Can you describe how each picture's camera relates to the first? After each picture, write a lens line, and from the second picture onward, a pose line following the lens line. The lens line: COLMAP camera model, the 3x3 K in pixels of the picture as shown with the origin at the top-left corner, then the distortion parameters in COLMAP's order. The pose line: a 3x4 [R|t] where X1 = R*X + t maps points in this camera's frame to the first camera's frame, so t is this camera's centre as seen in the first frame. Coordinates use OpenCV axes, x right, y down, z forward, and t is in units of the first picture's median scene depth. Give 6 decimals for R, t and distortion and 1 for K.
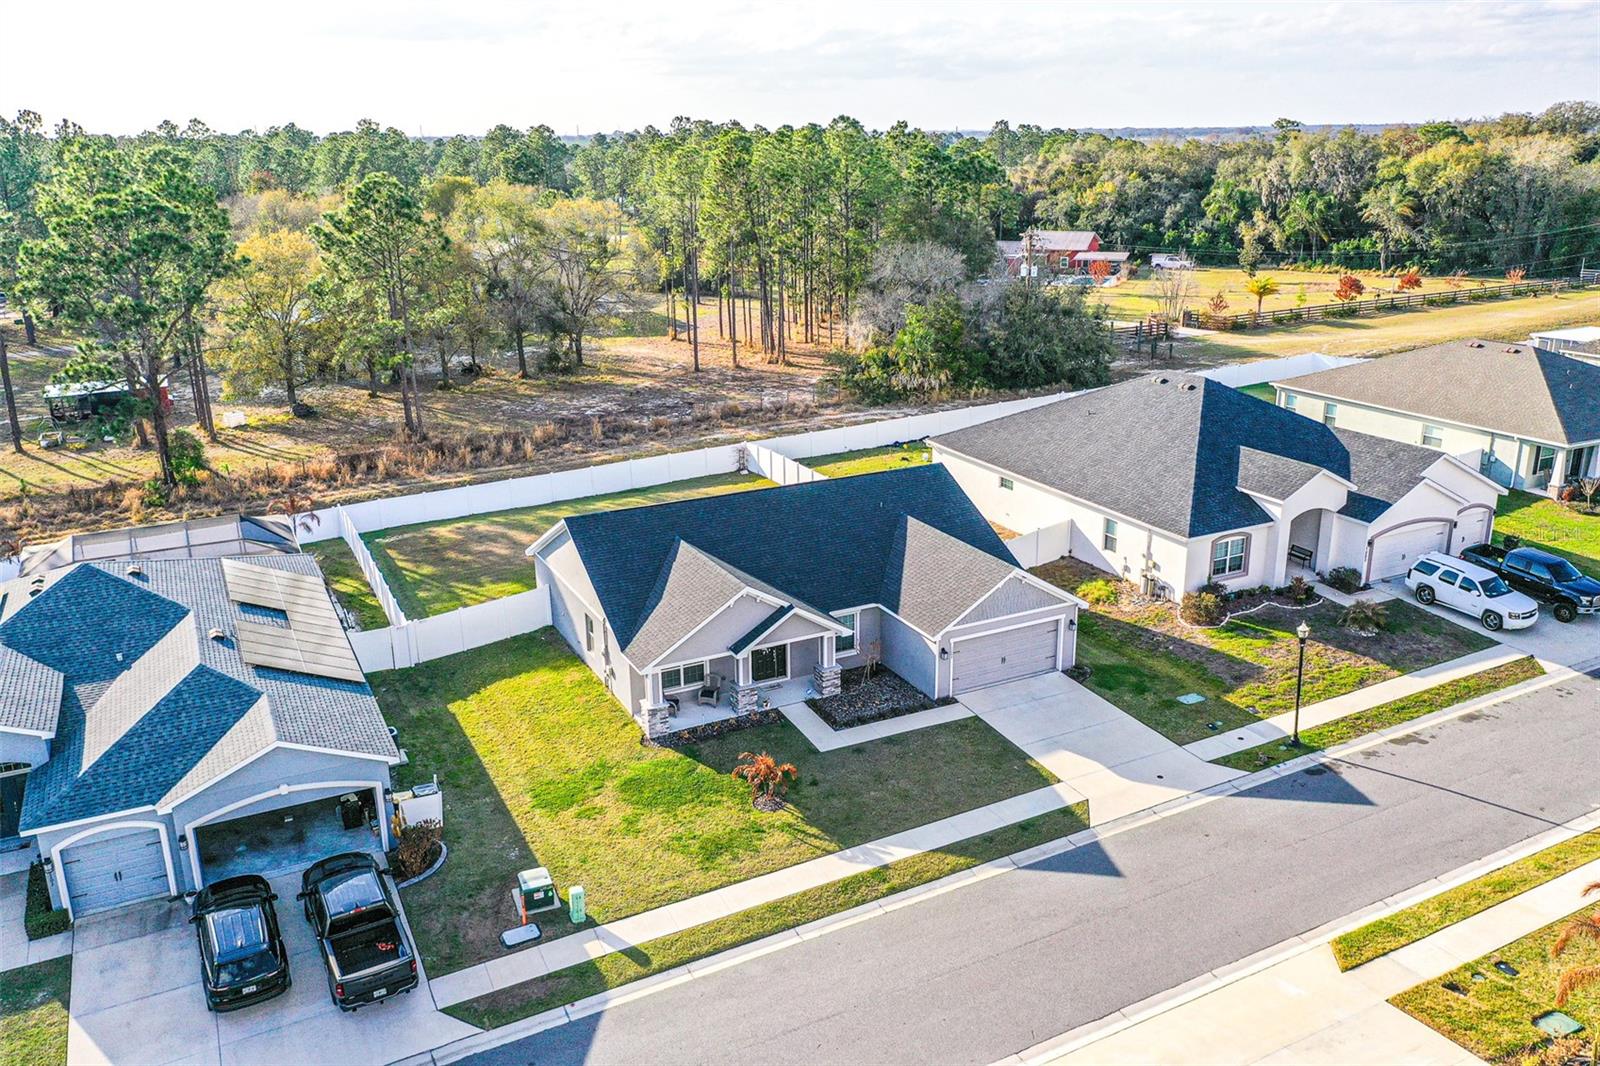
lens RADIAL K [[1260.3, 0, 820.3], [0, 1260.3, 537.1], [0, 0, 1]] dist [0.024414, -0.009254]
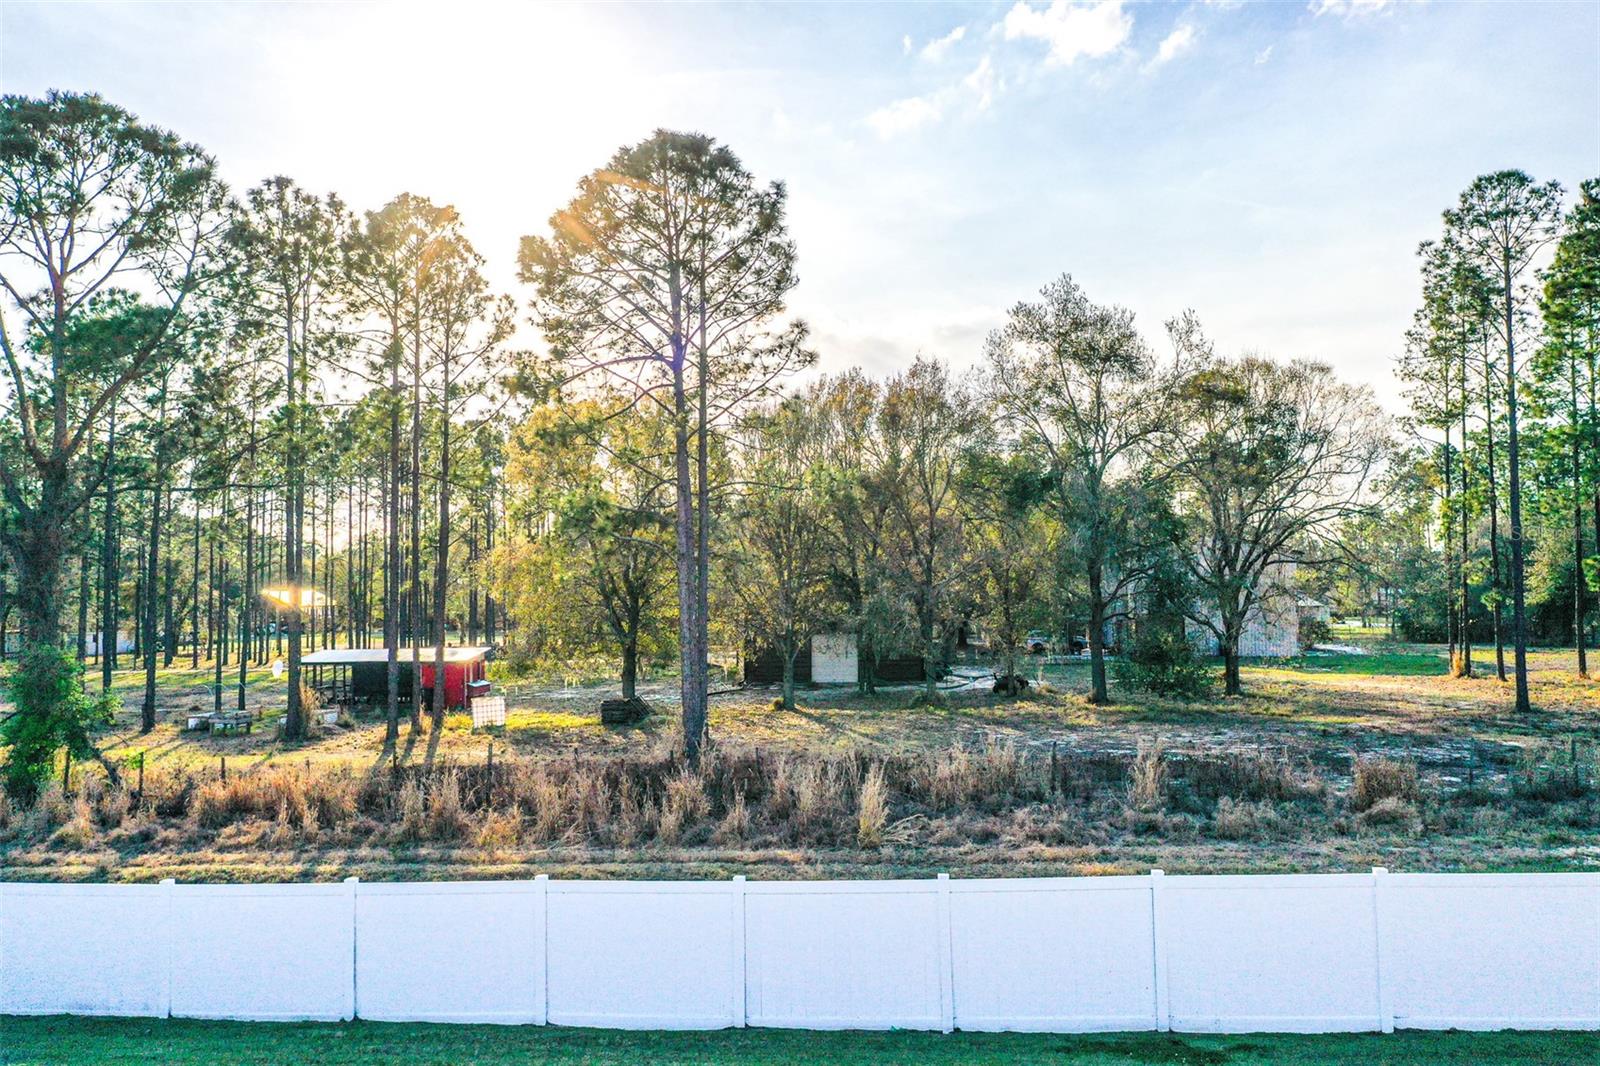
lens RADIAL K [[1260.3, 0, 820.3], [0, 1260.3, 537.1], [0, 0, 1]] dist [0.024414, -0.009254]
pose [[0.830159, -0.018440, -0.557222, -0.079959], [-0.169269, 0.943940, -0.283418, -0.043981], [0.531210, 0.329602, 0.780499, 0.764810]]
